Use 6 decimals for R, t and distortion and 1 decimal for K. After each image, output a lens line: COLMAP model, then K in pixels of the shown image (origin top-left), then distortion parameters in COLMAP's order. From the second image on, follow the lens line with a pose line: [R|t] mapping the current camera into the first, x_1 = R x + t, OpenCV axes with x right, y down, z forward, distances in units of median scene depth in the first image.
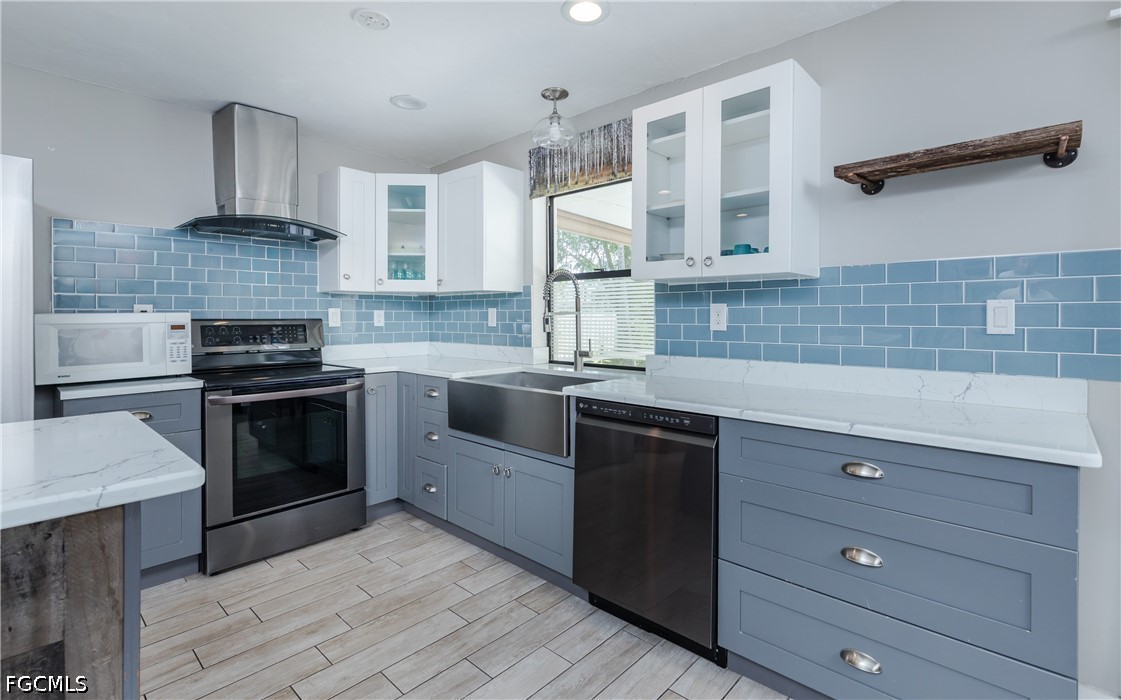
lens RADIAL K [[511.4, 0, 557.9], [0, 511.4, 320.7], [0, 0, 1]] dist [0.003887, 0.000367]
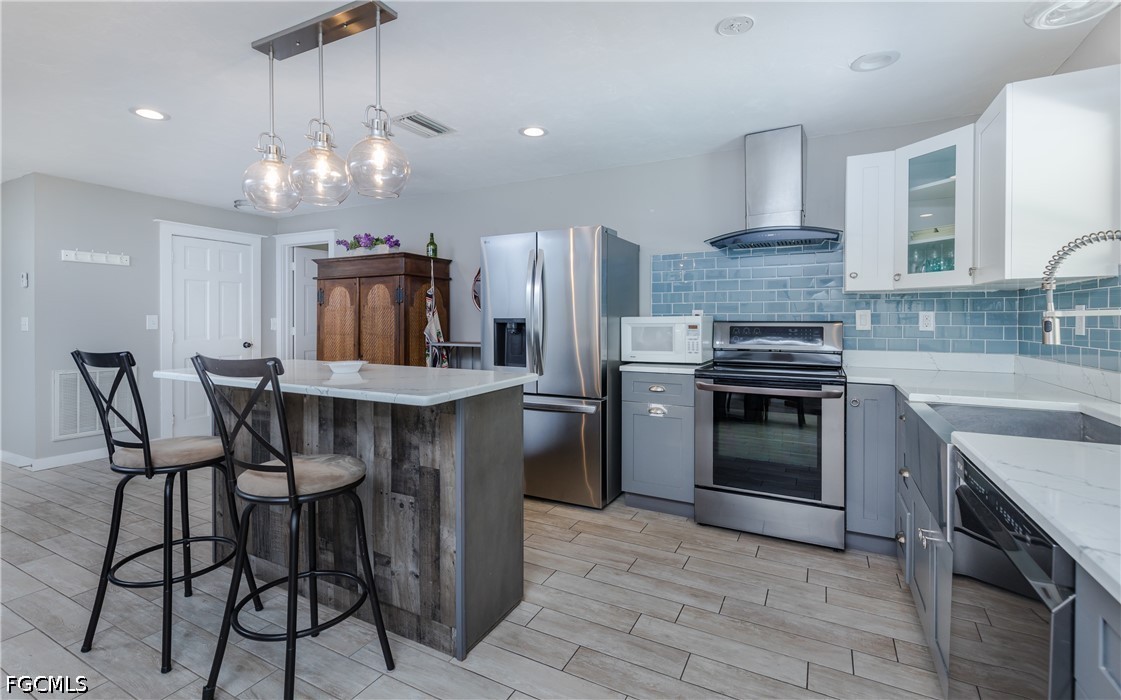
lens RADIAL K [[511.4, 0, 565.9], [0, 511.4, 326.8], [0, 0, 1]] dist [0.003887, 0.000367]
pose [[0.263526, 0.011799, -0.964580, 0.406478], [-0.010203, 0.999903, 0.009444, 0.002927], [0.964598, 0.007353, 0.263621, 0.319554]]
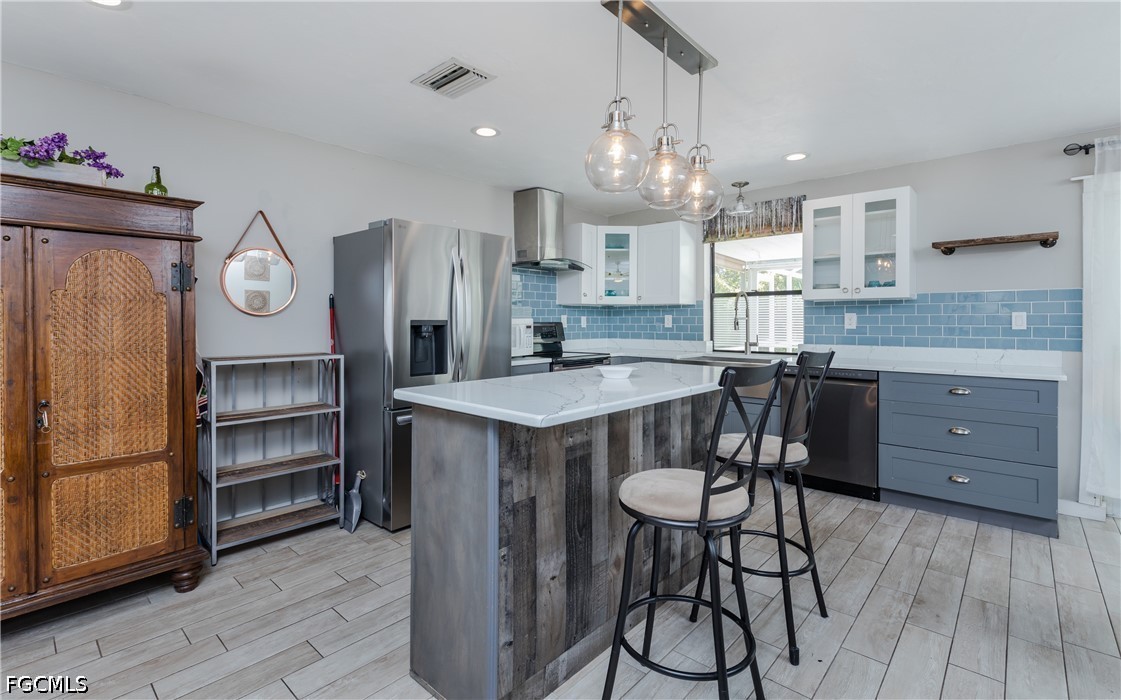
lens RADIAL K [[511.4, 0, 554.5], [0, 511.4, 323.1], [0, 0, 1]] dist [0.003887, 0.000367]
pose [[0.999883, 0.000300, 0.015322, -0.638459], [-0.000233, 0.999990, -0.004366, 0.007090], [-0.015323, 0.004362, 0.999873, -0.633470]]
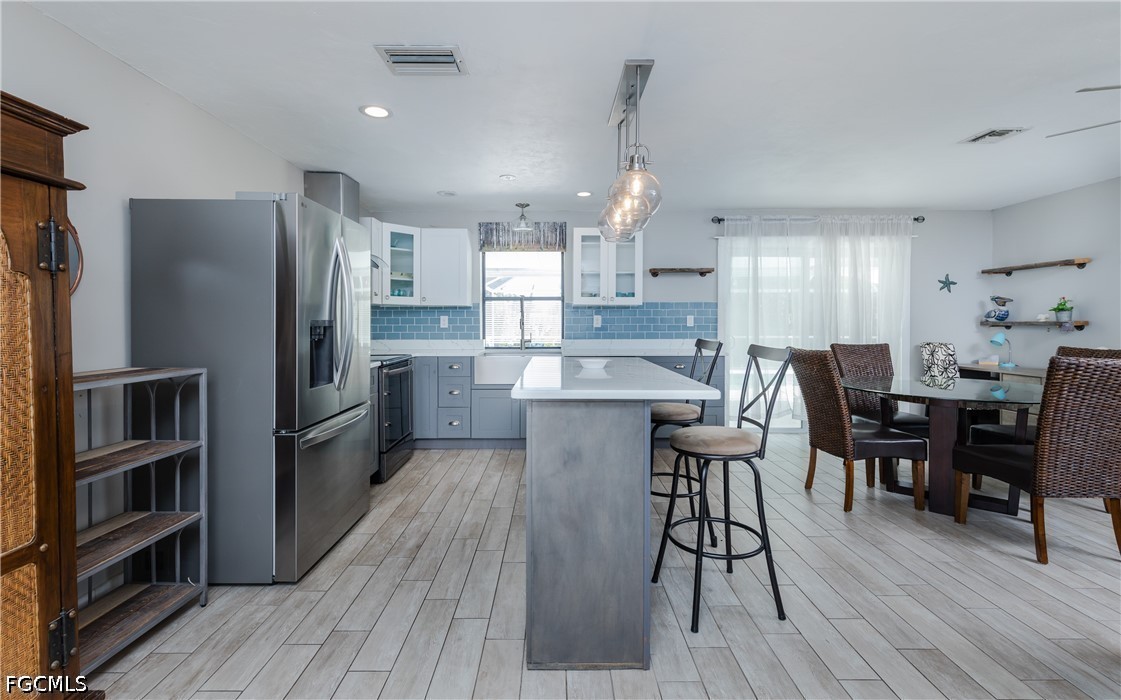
lens RADIAL K [[511.4, 0, 549.0], [0, 511.4, 327.5], [0, 0, 1]] dist [0.003887, 0.000367]
pose [[0.725969, -0.008779, 0.687671, -1.287475], [0.007510, 0.999960, 0.004838, 0.007434], [-0.687686, 0.001652, 0.726006, -0.465347]]
